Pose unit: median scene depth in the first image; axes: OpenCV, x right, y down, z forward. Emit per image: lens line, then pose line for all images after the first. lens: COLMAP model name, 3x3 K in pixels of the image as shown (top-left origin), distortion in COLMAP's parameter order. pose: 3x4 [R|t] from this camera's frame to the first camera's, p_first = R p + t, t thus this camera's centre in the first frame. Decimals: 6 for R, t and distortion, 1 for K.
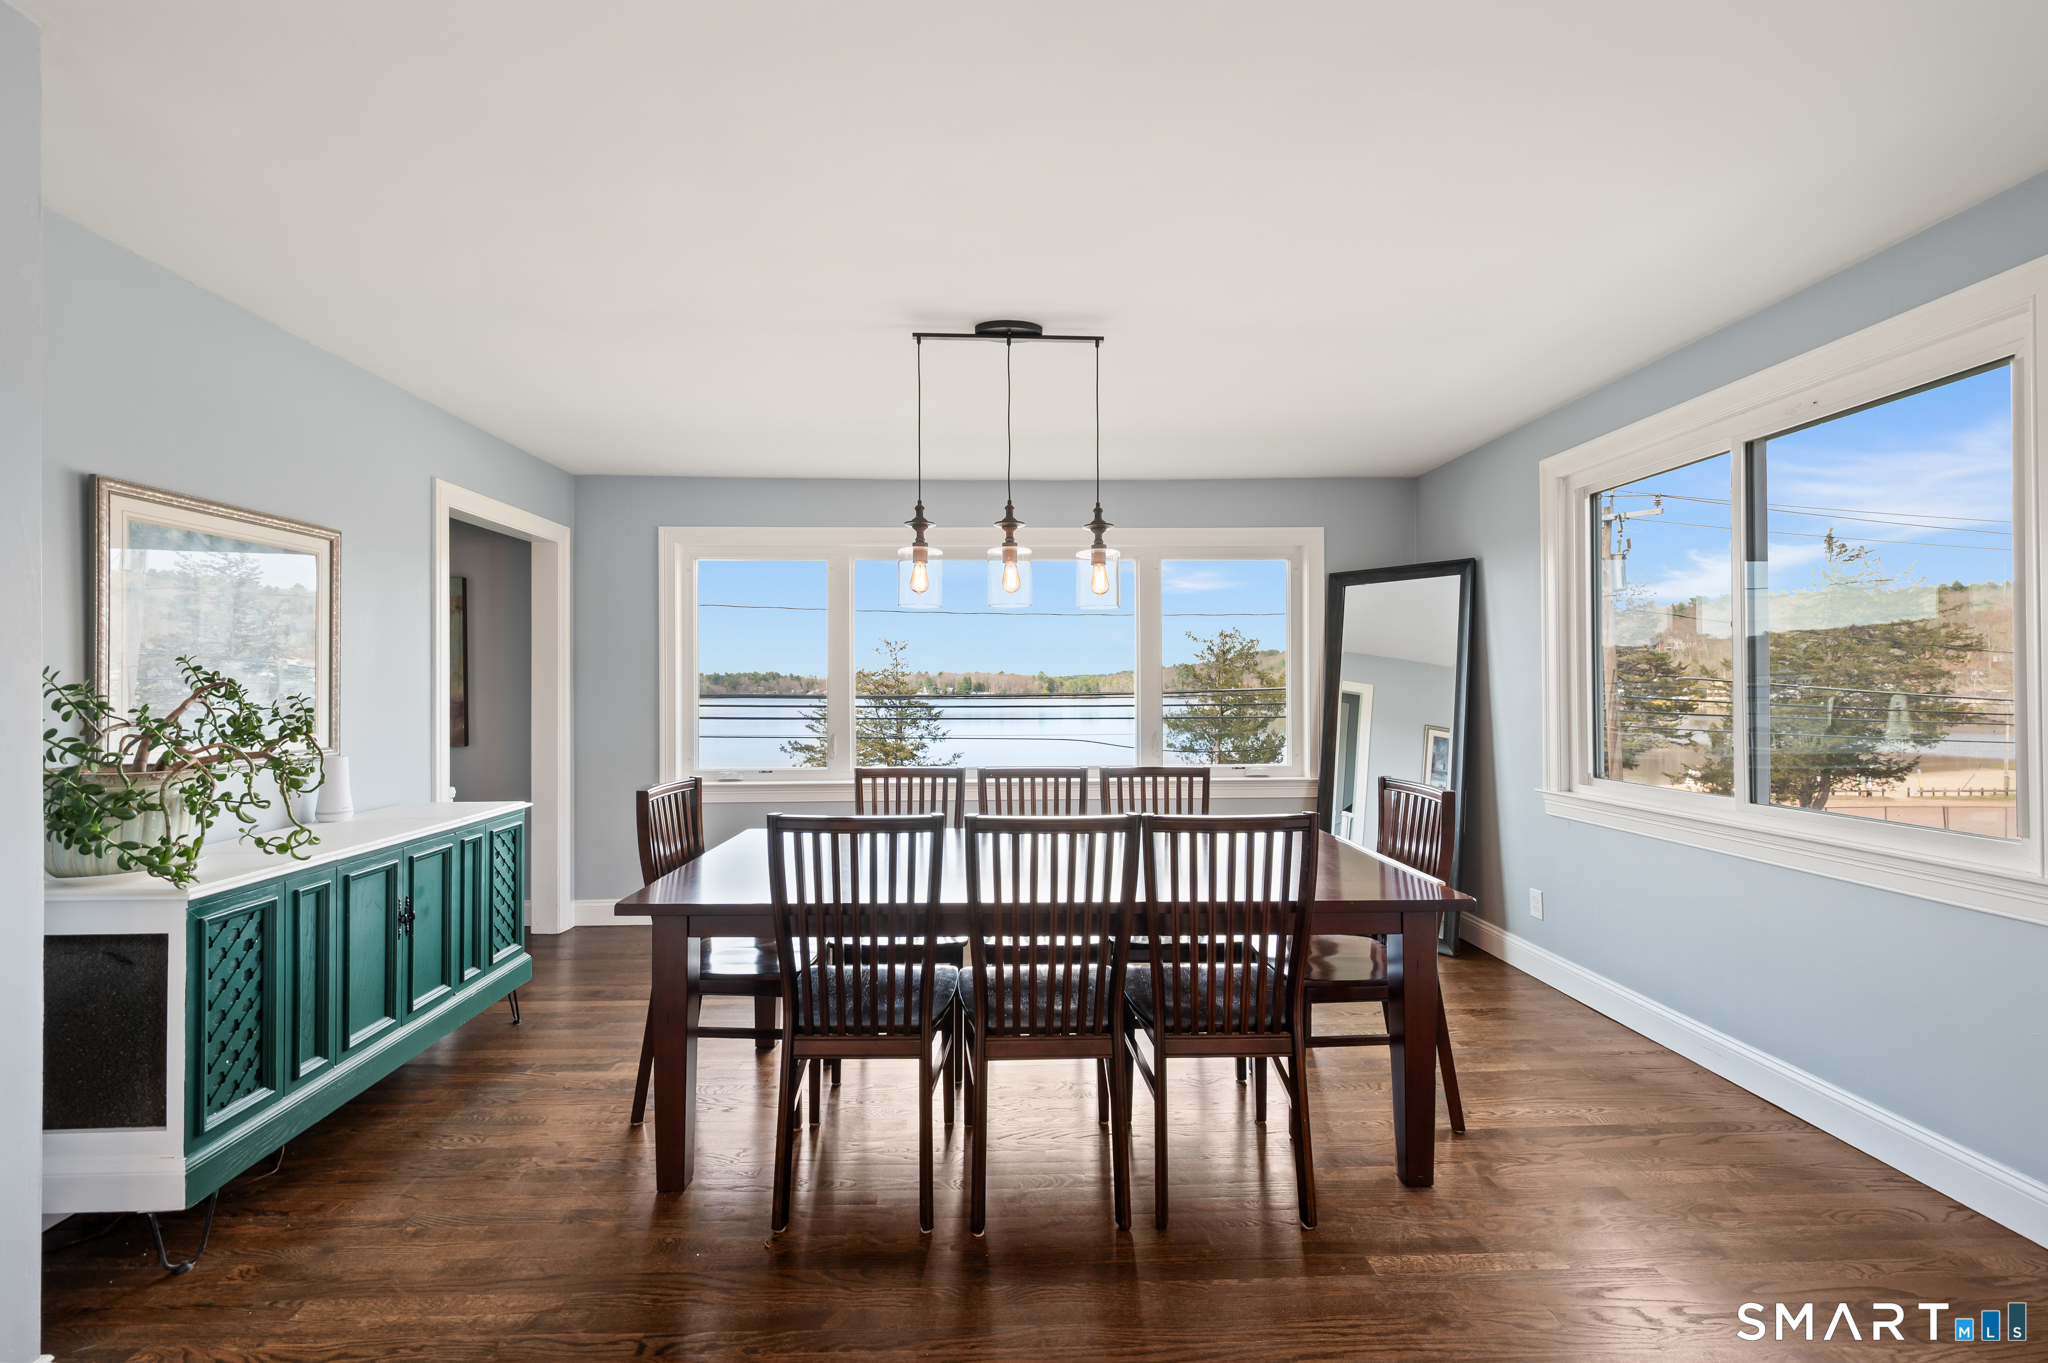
lens RADIAL K [[839.6, 0, 1007.5], [0, 839.6, 702.3], [0, 0, 1]] dist [-0.000379, 0.001026]
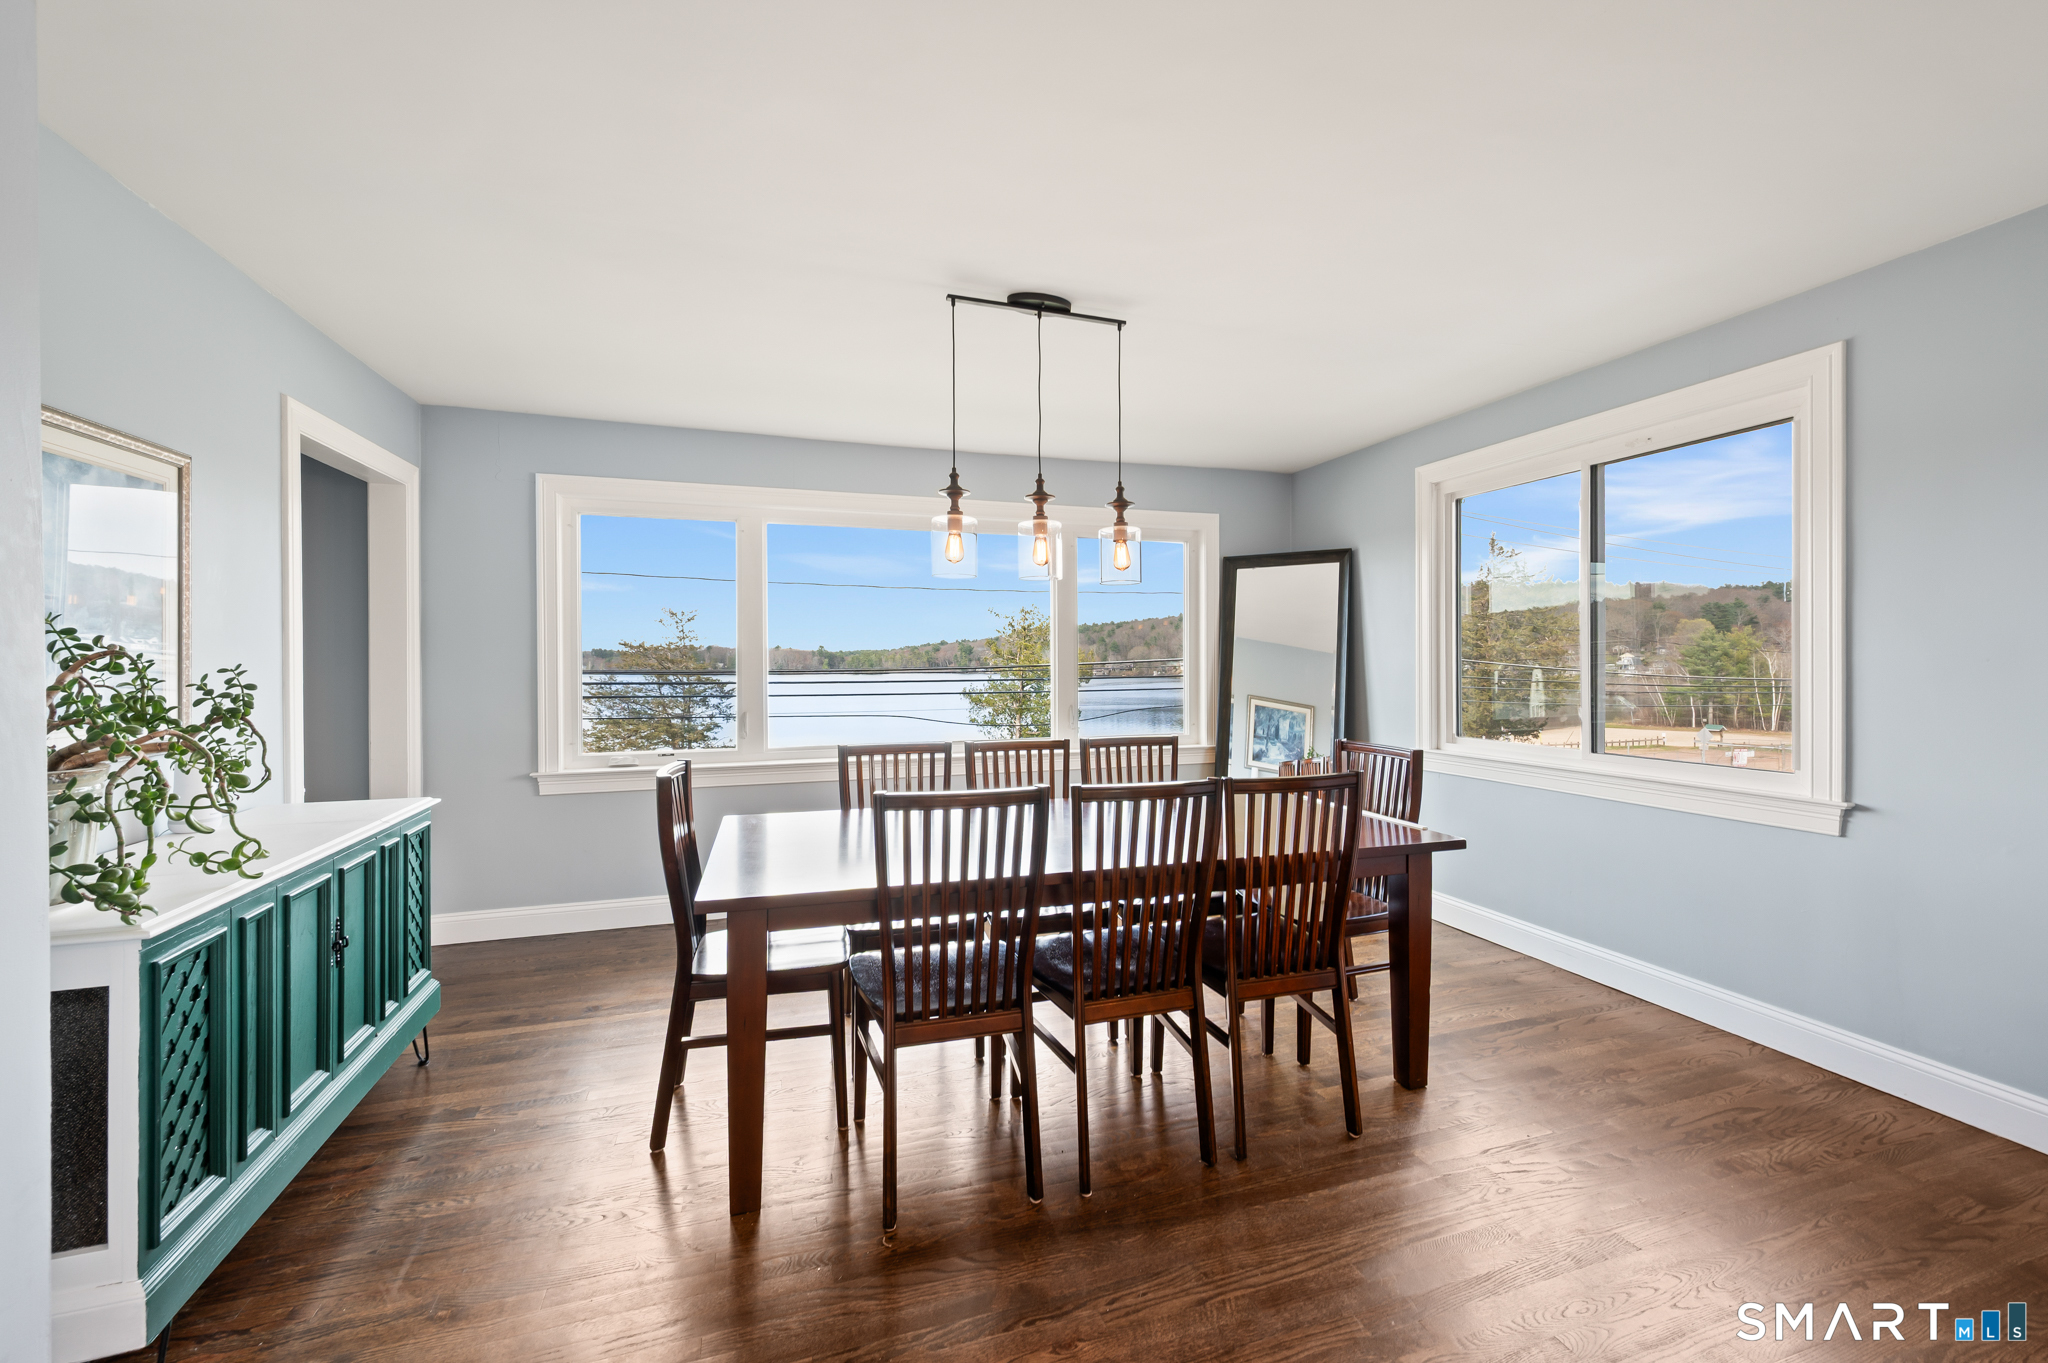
lens RADIAL K [[839.6, 0, 1037.8], [0, 839.6, 689.0], [0, 0, 1]] dist [-0.000379, 0.001026]
pose [[0.957406, -0.008178, 0.288628, -0.292793], [0.004490, 0.999900, 0.013437, 0.003582], [-0.288709, -0.011568, 0.957347, 0.036357]]
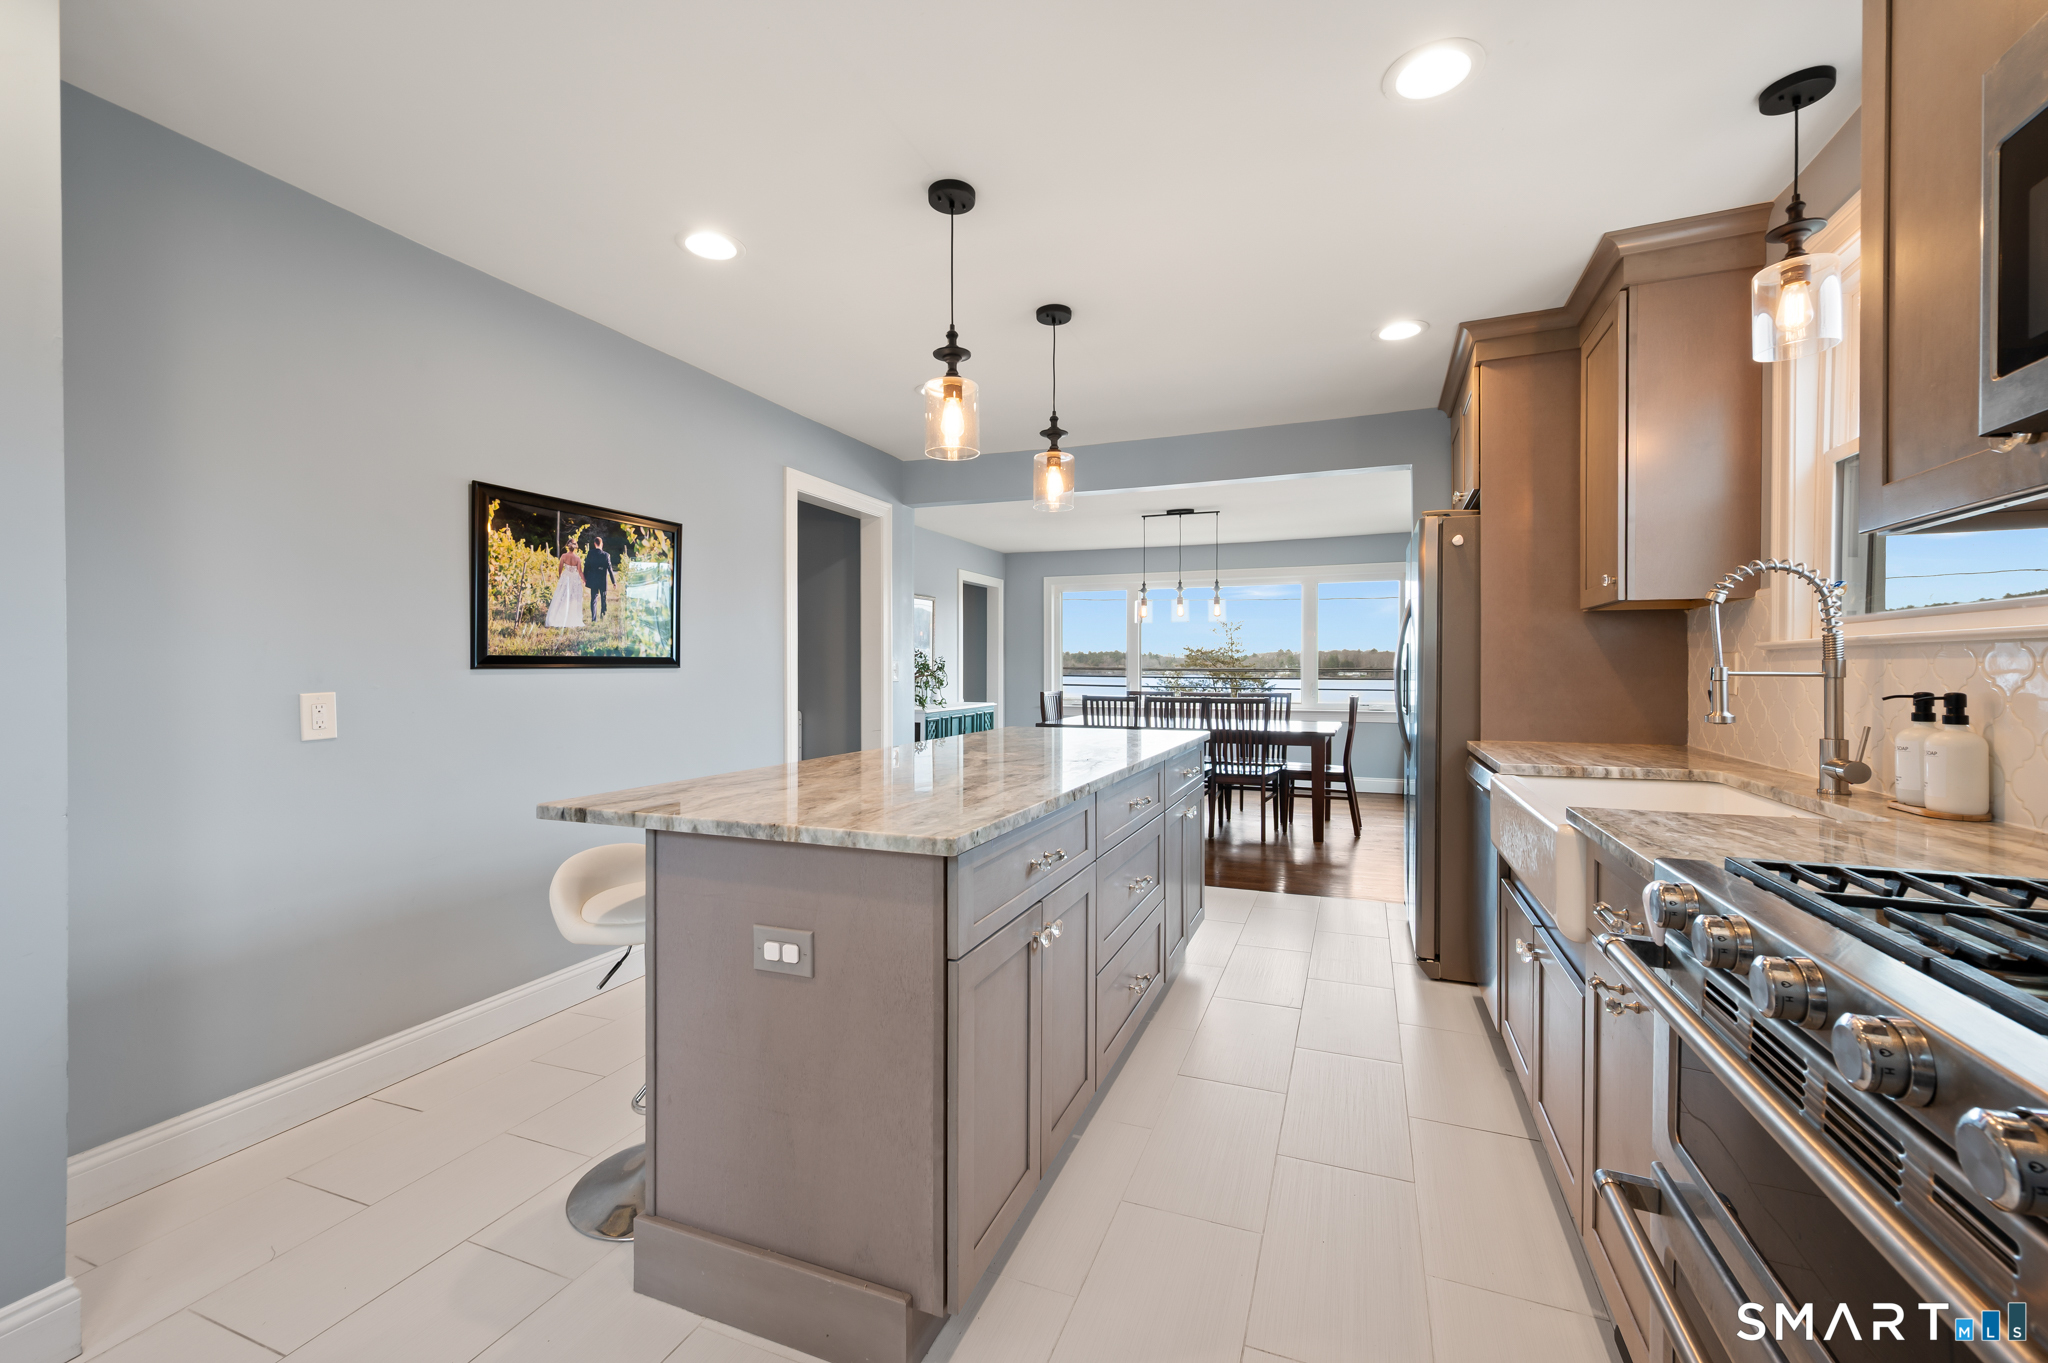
lens RADIAL K [[839.6, 0, 1029.1], [0, 839.6, 674.0], [0, 0, 1]] dist [-0.000379, 0.001026]
pose [[0.922650, 0.007518, -0.385564, 0.550827], [-0.010749, 0.999923, -0.006224, 0.059356], [0.385487, 0.009887, 0.922660, -1.458666]]
